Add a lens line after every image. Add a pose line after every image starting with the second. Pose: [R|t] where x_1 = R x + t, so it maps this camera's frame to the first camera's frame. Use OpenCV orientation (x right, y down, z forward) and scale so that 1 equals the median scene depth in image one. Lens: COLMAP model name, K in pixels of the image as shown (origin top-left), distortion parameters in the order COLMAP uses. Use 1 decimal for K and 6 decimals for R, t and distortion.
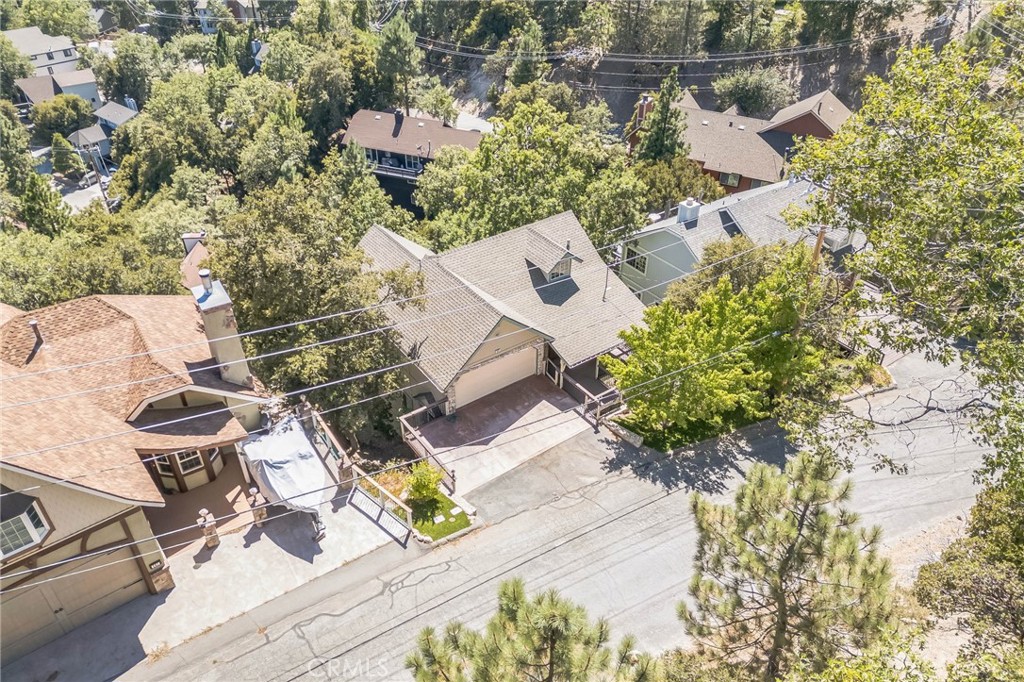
lens RADIAL K [[740.0, 0, 512.0], [0, 740.0, 341.0], [0, 0, 1]] dist [0.007657, -0.000405]
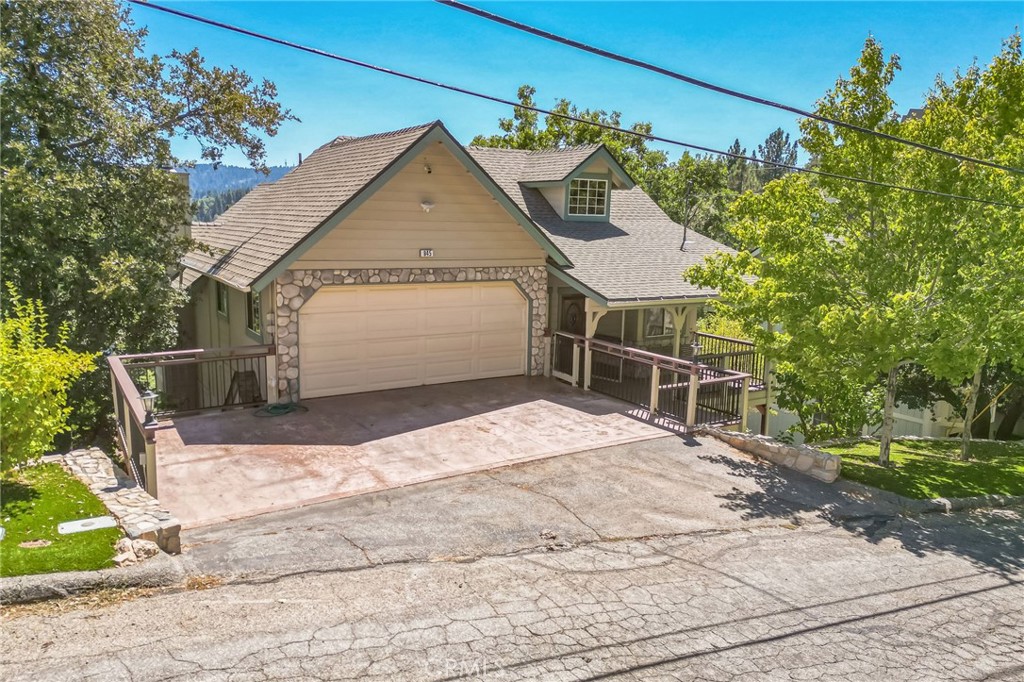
lens RADIAL K [[740.0, 0, 512.0], [0, 740.0, 341.0], [0, 0, 1]] dist [0.007657, -0.000405]
pose [[0.997637, 0.029885, -0.061862, 0.053644], [-0.055203, 0.884724, -0.462835, 0.241413], [0.040899, 0.465156, 0.884283, 0.685384]]
